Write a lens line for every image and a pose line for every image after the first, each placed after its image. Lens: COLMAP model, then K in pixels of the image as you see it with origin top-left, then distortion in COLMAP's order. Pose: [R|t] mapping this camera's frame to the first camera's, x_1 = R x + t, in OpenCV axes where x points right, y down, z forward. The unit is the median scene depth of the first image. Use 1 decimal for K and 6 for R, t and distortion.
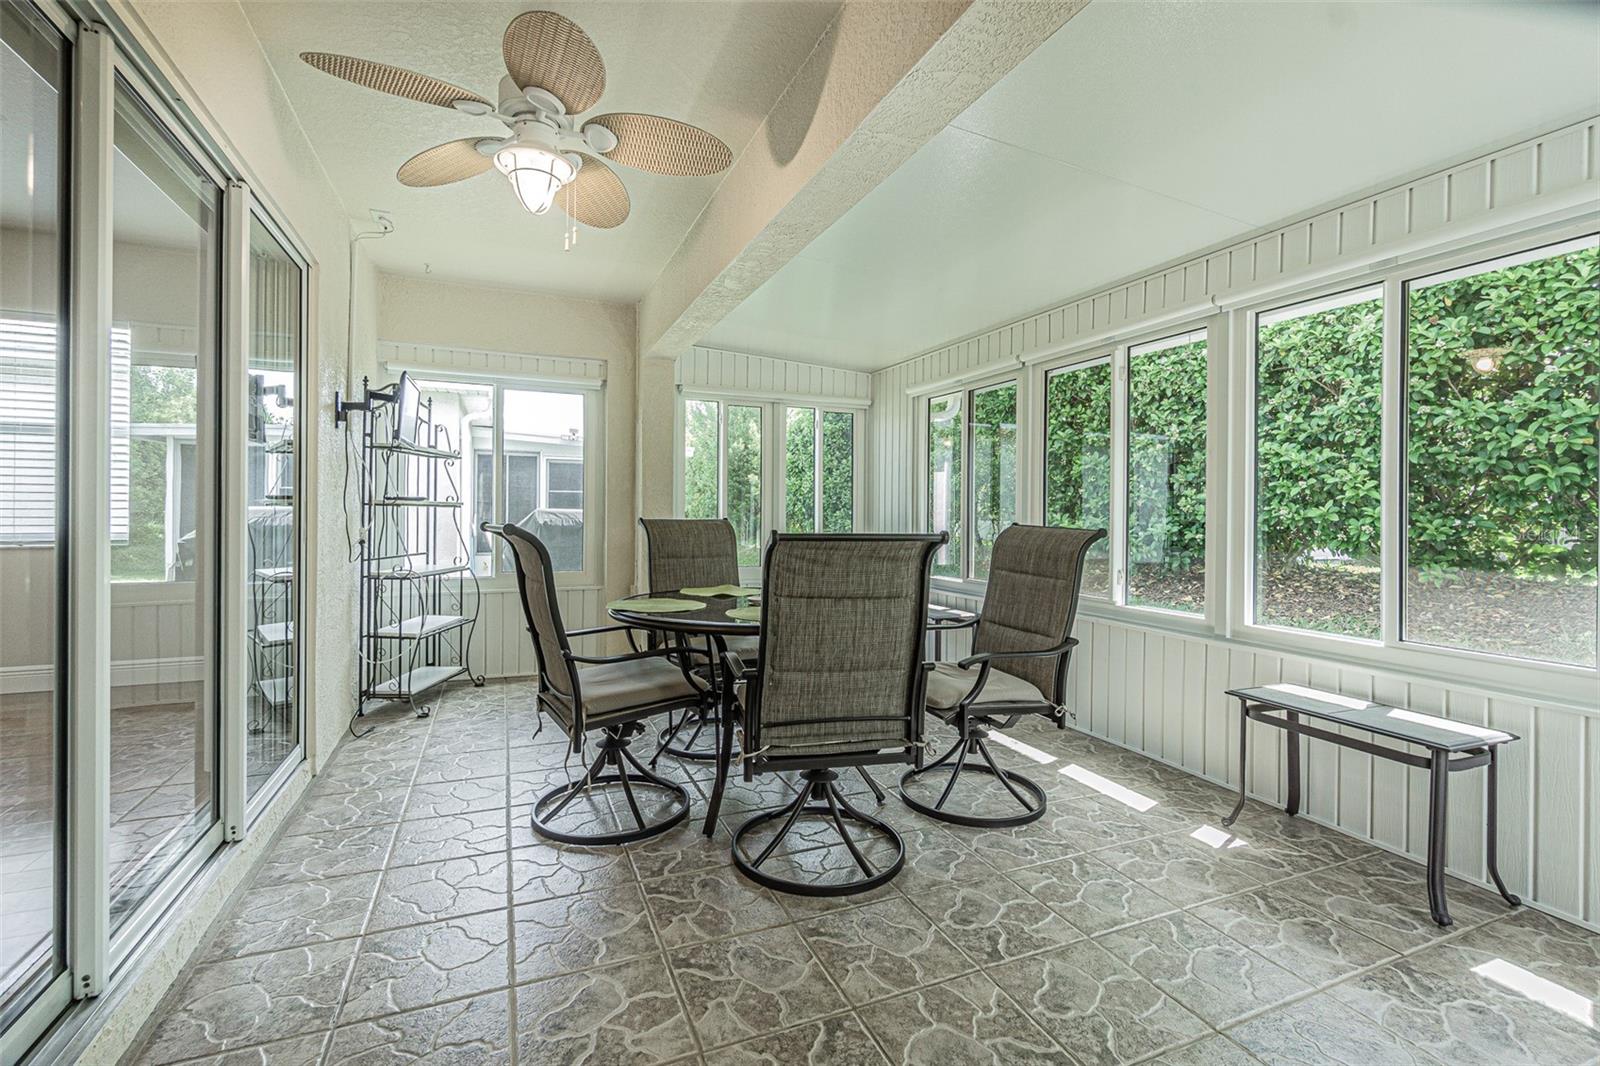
lens RADIAL K [[685.1, 0, 792.4], [0, 685.1, 521.1], [0, 0, 1]] dist [-0.001917, 0.000934]
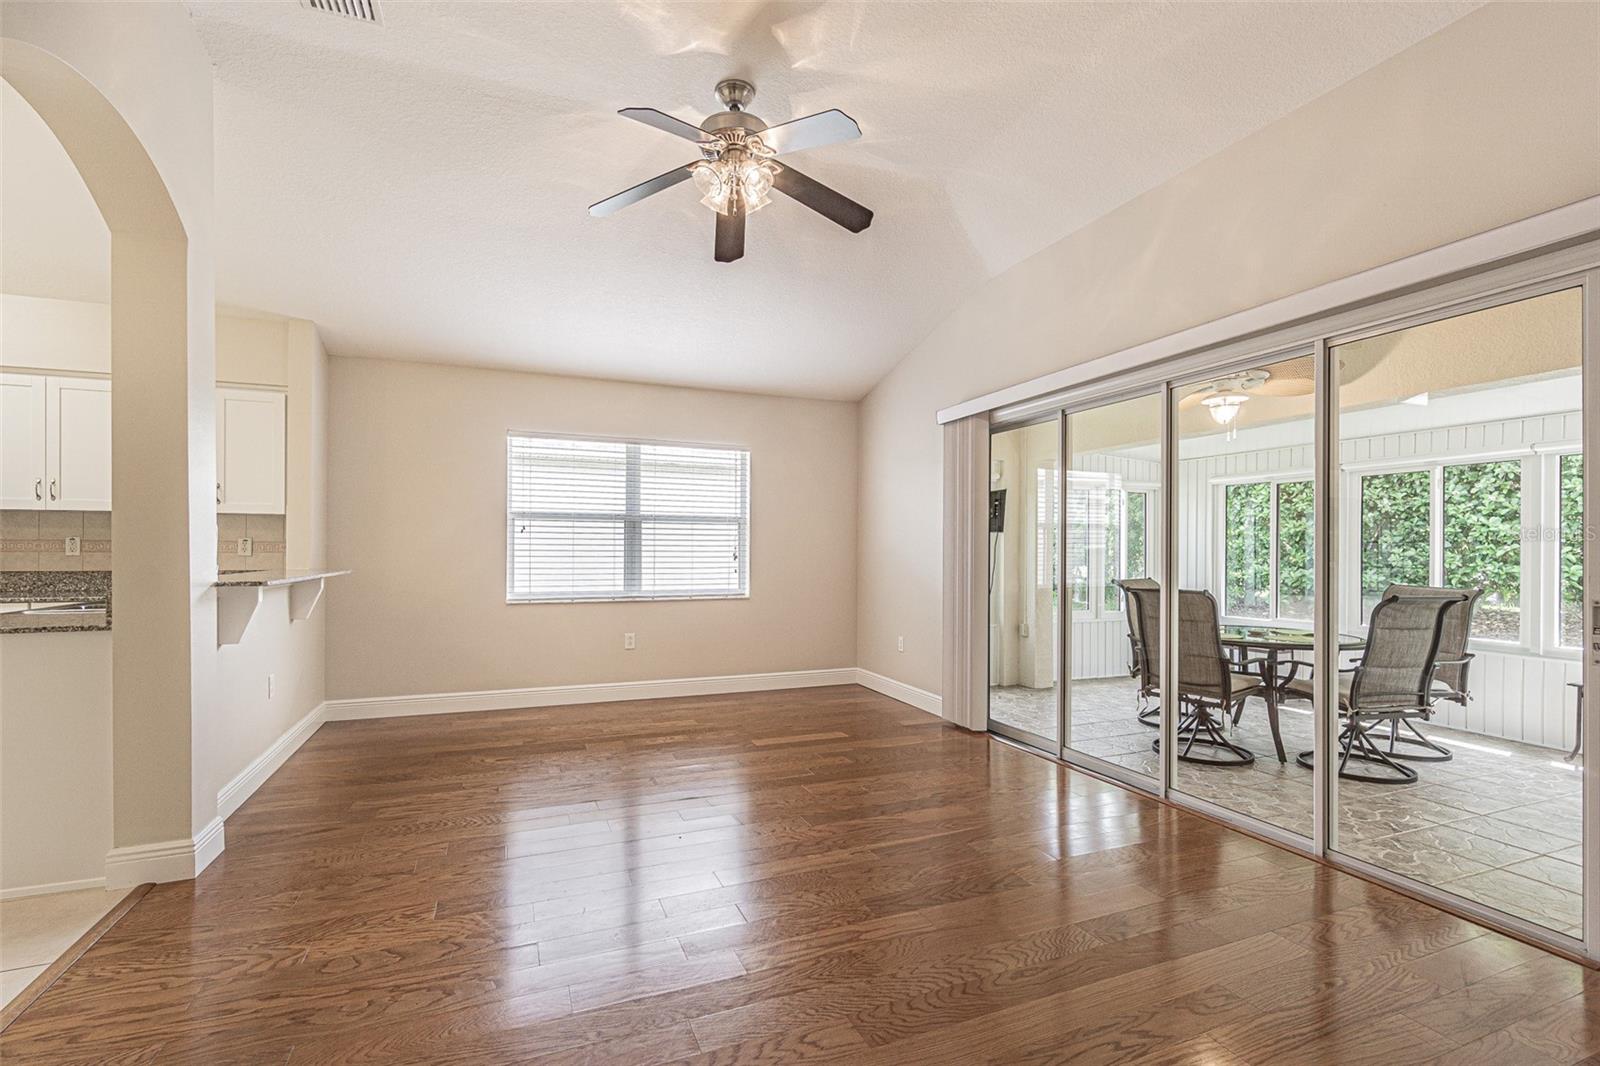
lens RADIAL K [[705.9, 0, 787.2], [0, 705.9, 555.0], [0, 0, 1]] dist [-0.002356, -0.000030]
pose [[0.999786, -0.008238, -0.018970, -0.673706], [0.008043, 0.999914, -0.010355, -0.038731], [0.019054, 0.010200, 0.999766, -0.429325]]
